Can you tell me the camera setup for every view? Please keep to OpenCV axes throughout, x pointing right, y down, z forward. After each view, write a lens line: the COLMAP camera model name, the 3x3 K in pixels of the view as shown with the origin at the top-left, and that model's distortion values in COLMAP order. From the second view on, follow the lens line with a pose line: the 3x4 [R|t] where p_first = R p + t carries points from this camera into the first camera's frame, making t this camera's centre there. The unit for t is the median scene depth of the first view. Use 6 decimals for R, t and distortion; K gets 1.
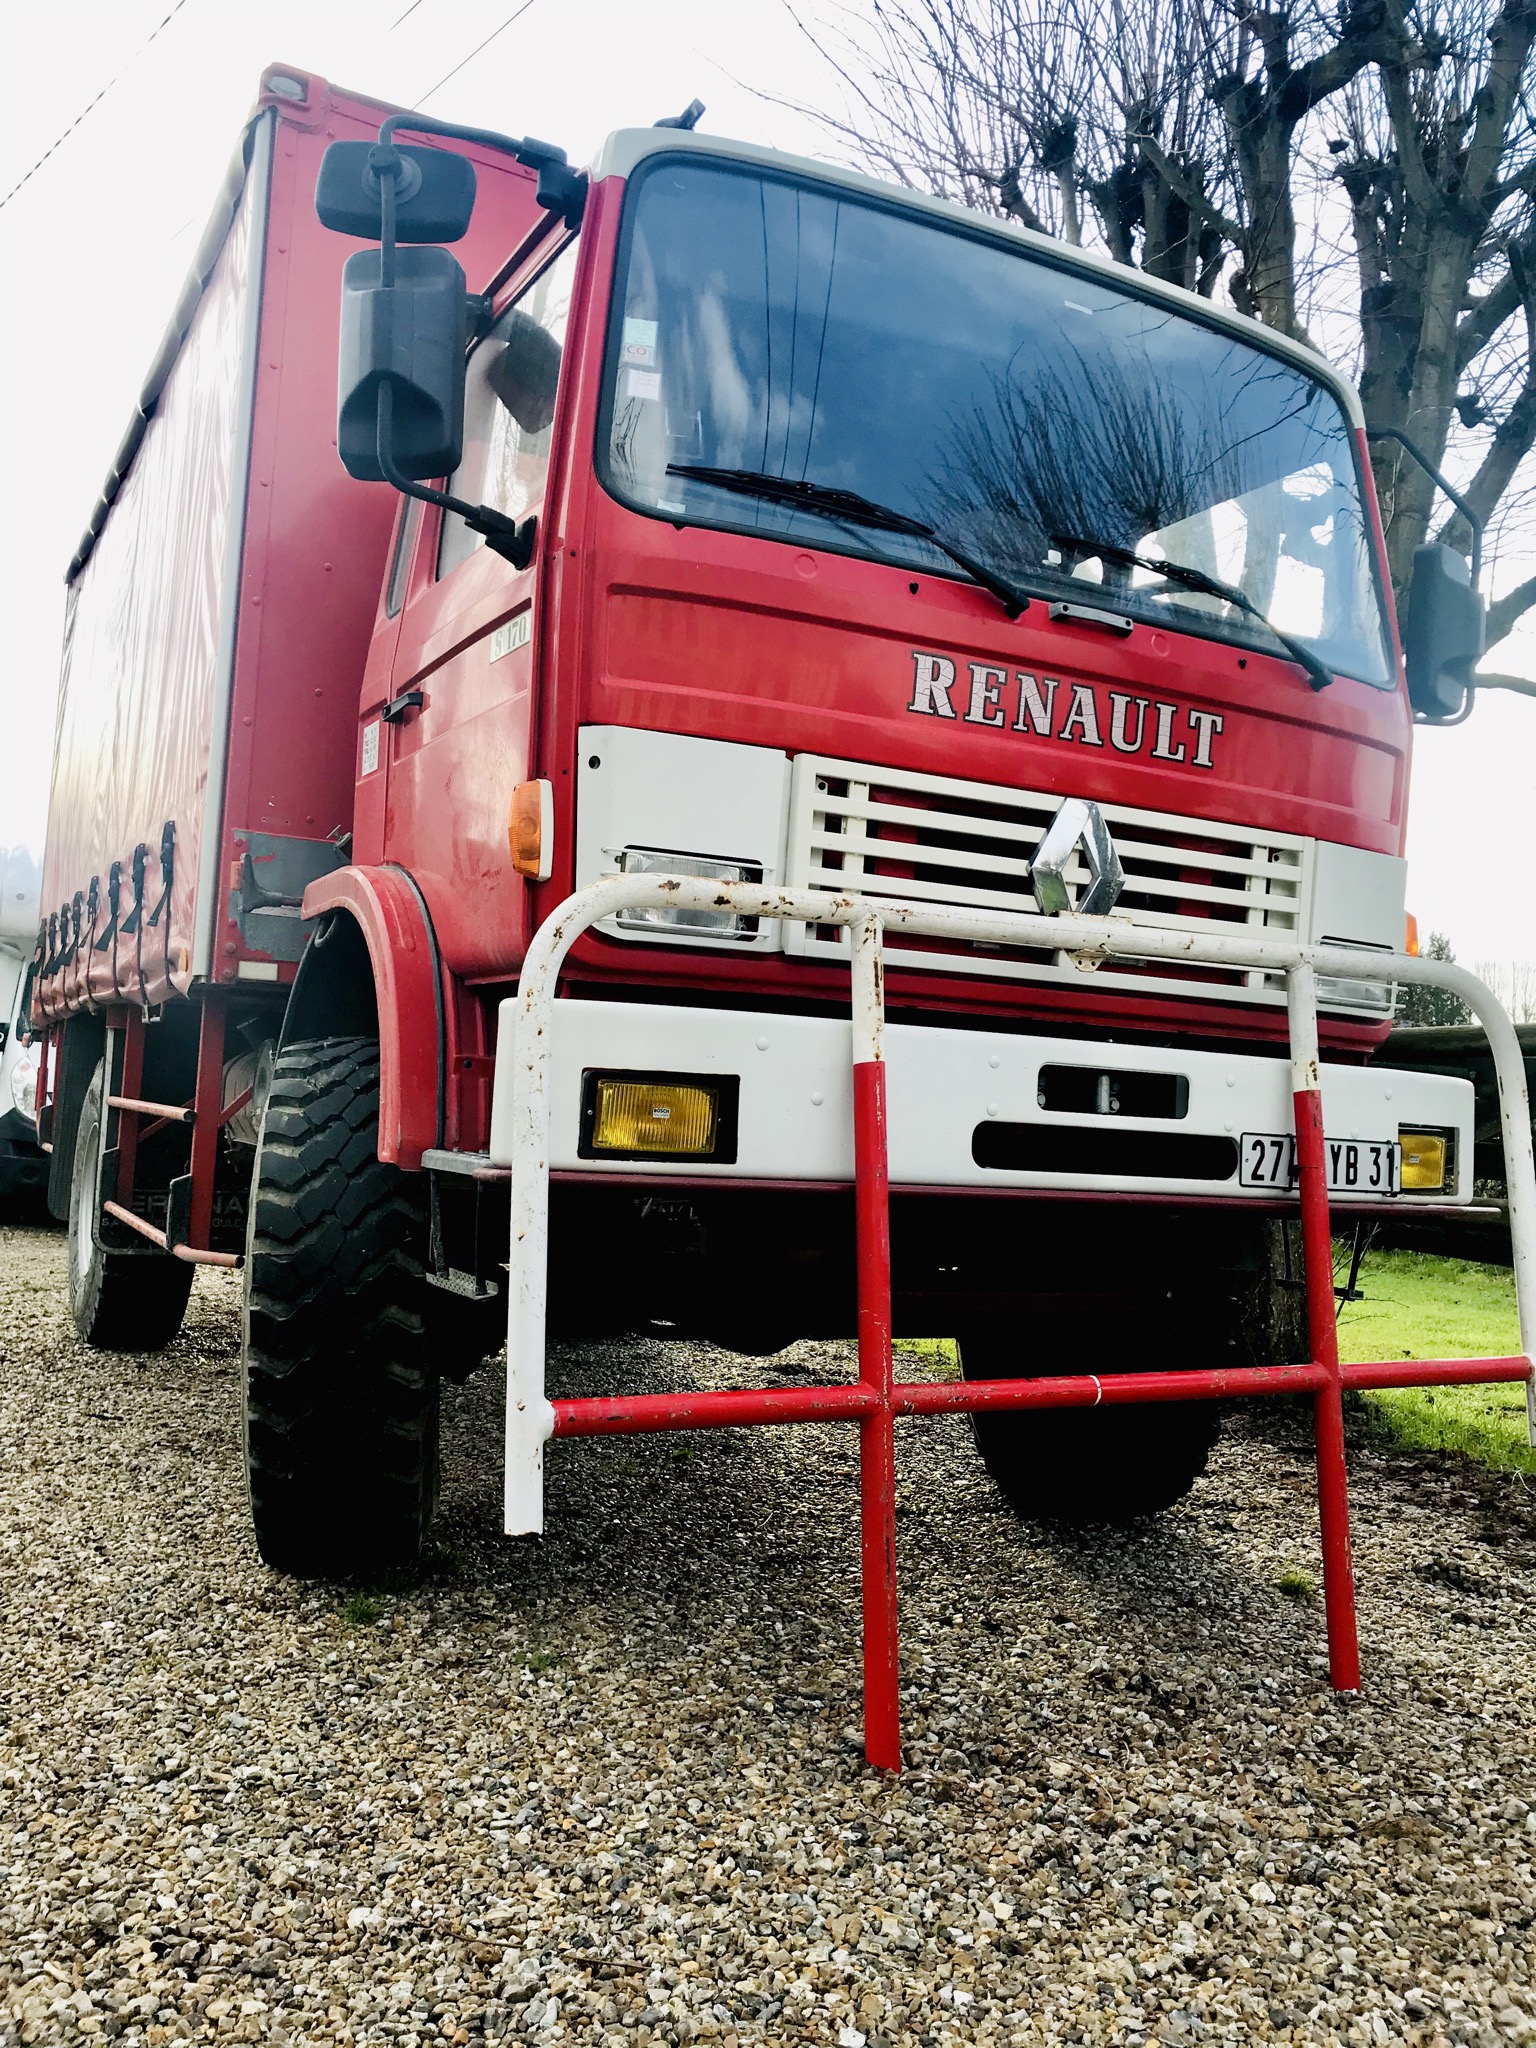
lens RADIAL K [[1670.1, 0, 768.0], [0, 1670.1, 1024.0], [0, 0, 1]] dist [0.066014, -0.046614]
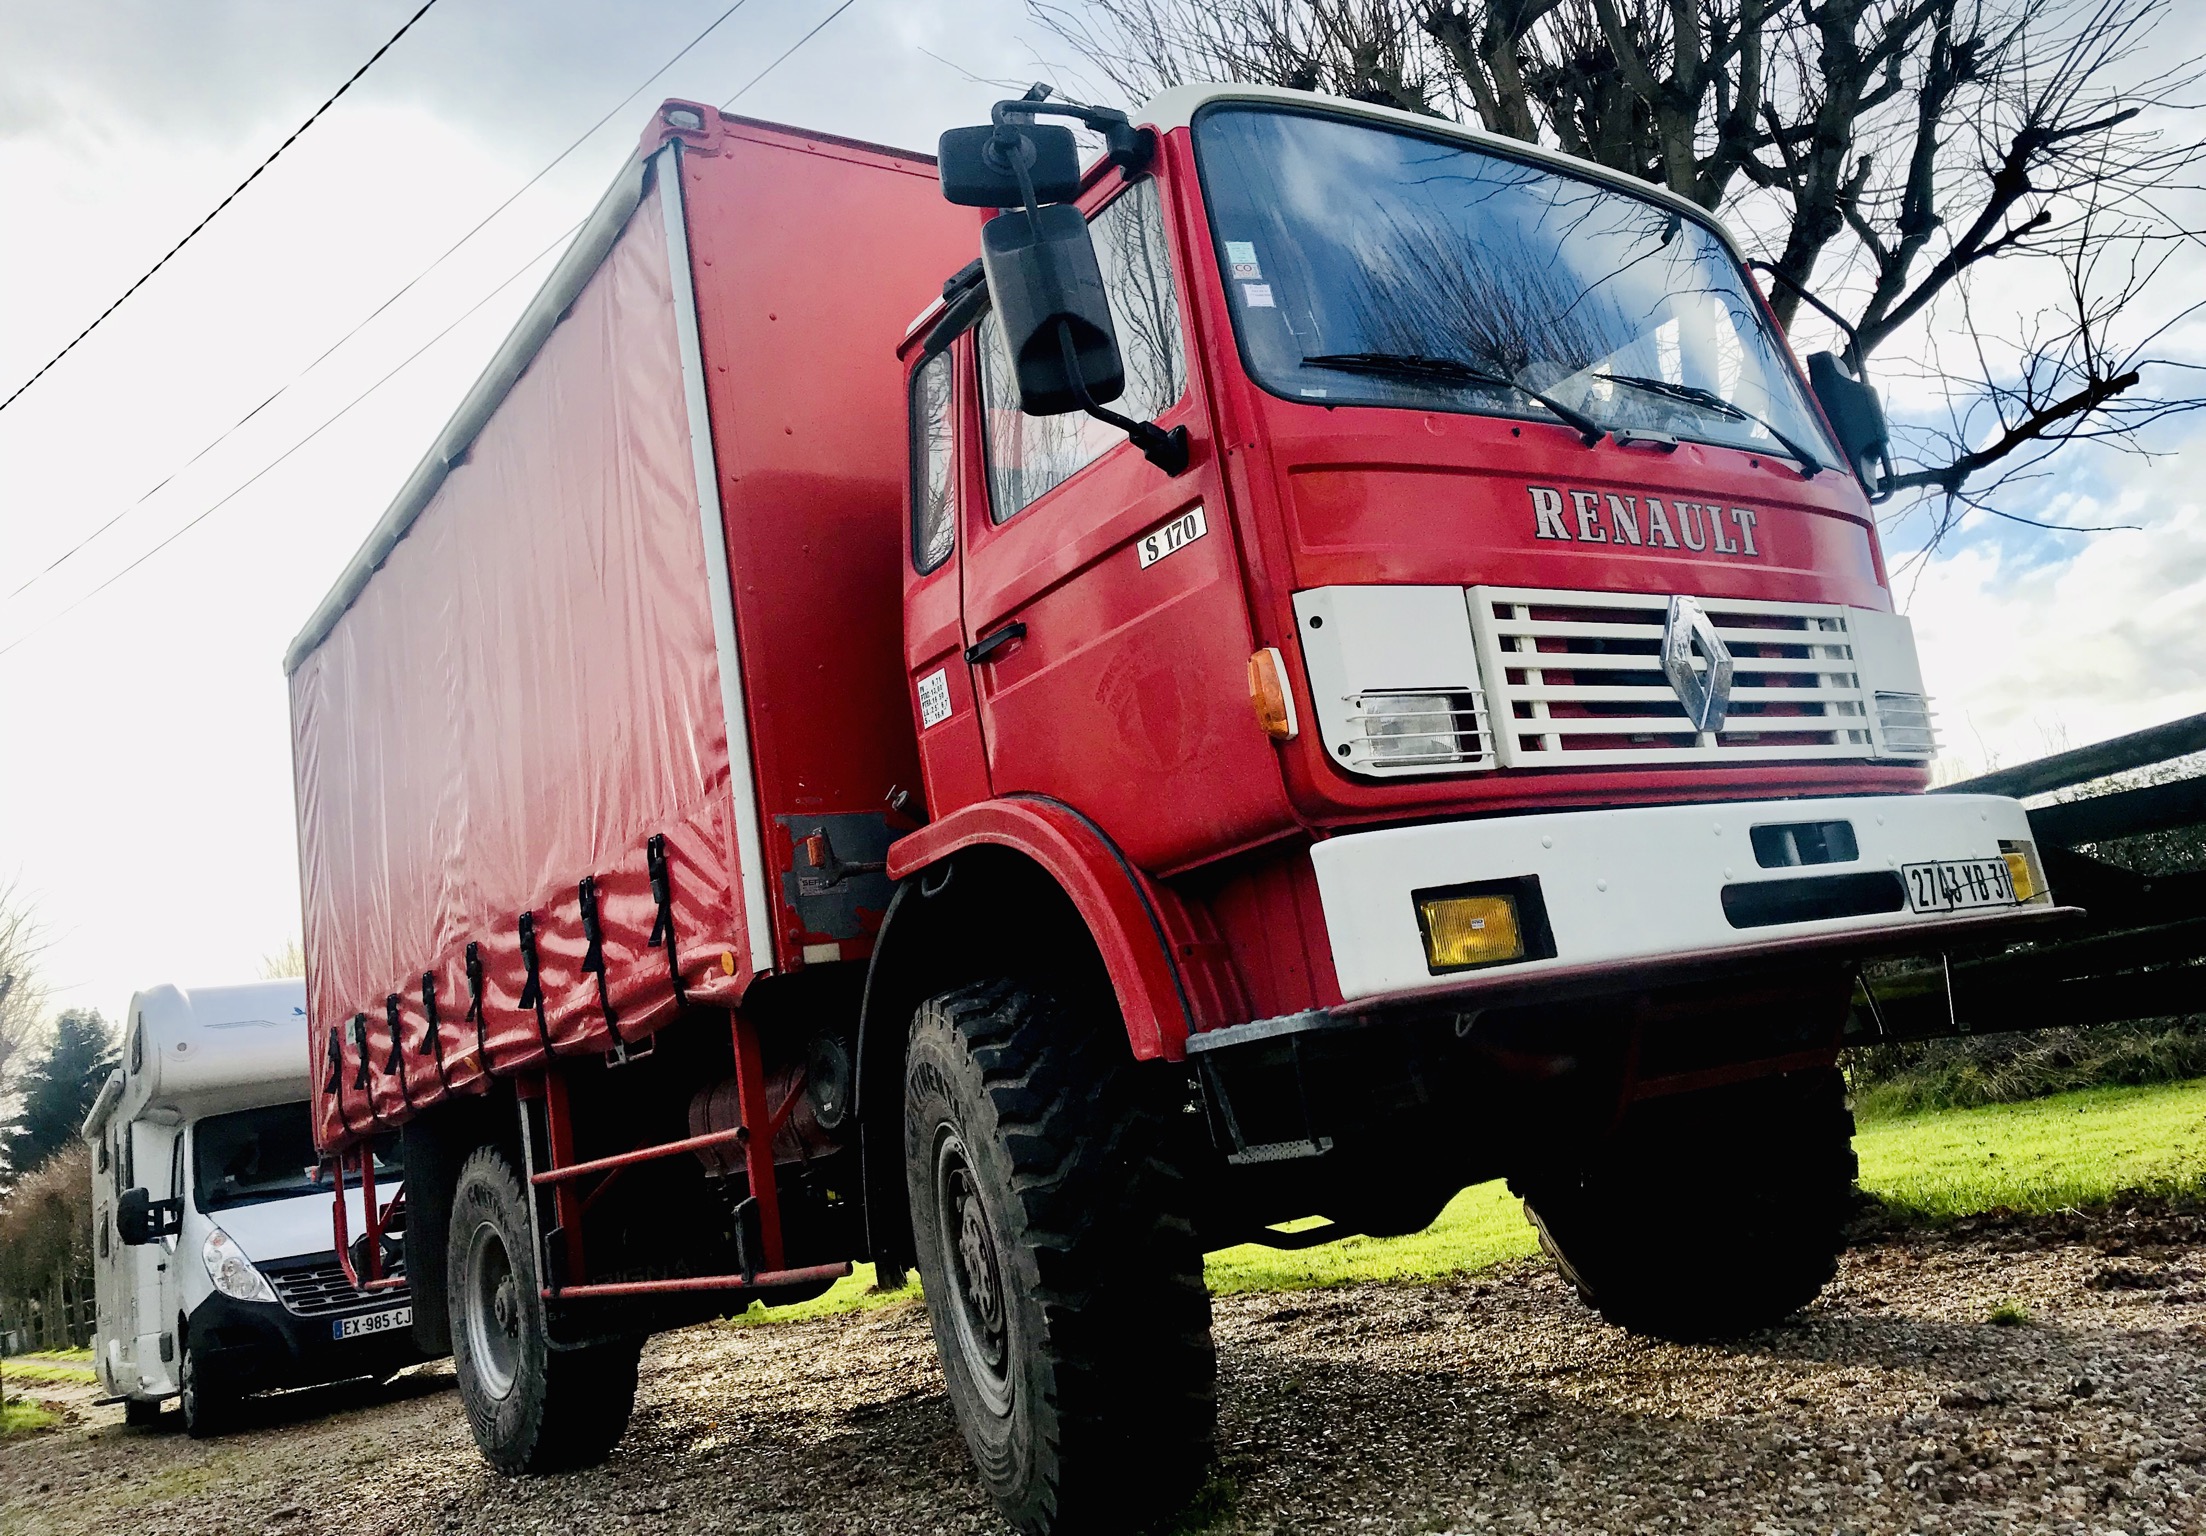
lens RADIAL K [[1841.0, 0, 1115.4], [0, 1841.0, 741.1], [0, 0, 1]] dist [0.041630, 0.005066]
pose [[0.966689, -0.186894, 0.174877, -0.394208], [0.213372, 0.965801, -0.147311, 0.055336], [-0.141365, 0.179717, 0.973508, -0.100203]]
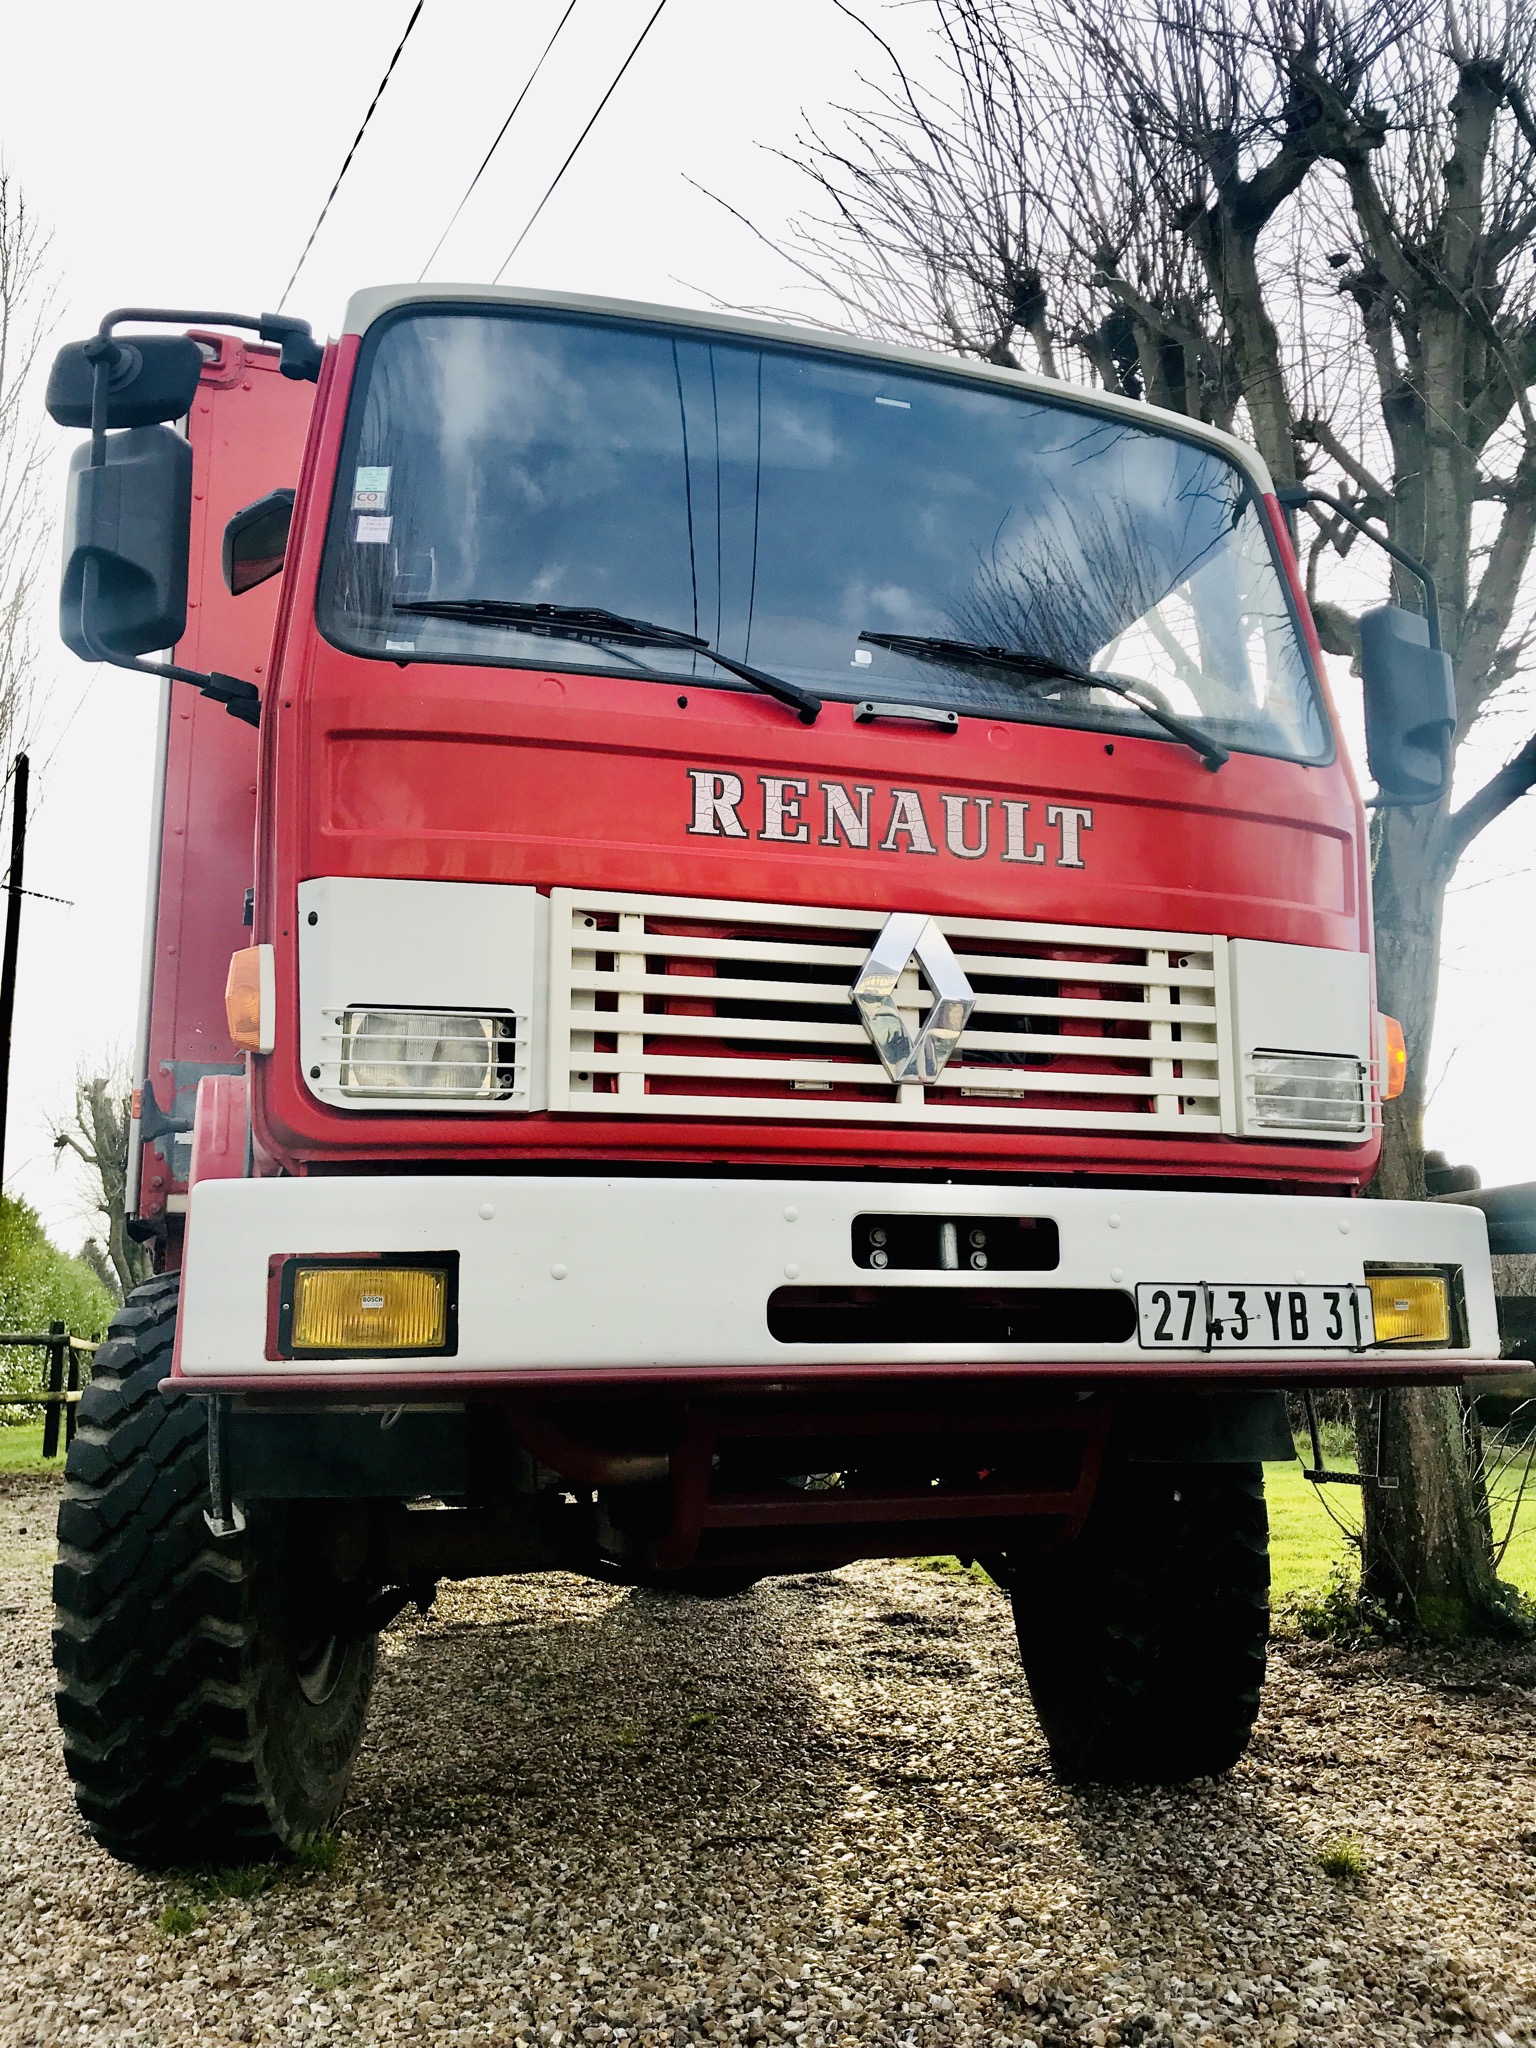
lens RADIAL K [[1670.1, 0, 768.0], [0, 1670.1, 1024.0], [0, 0, 1]] dist [0.066014, -0.046614]
pose [[0.982425, -0.098334, -0.158655, 0.245018], [0.074678, 0.986053, -0.148734, 0.047830], [0.171068, 0.134272, 0.976067, 0.137339]]
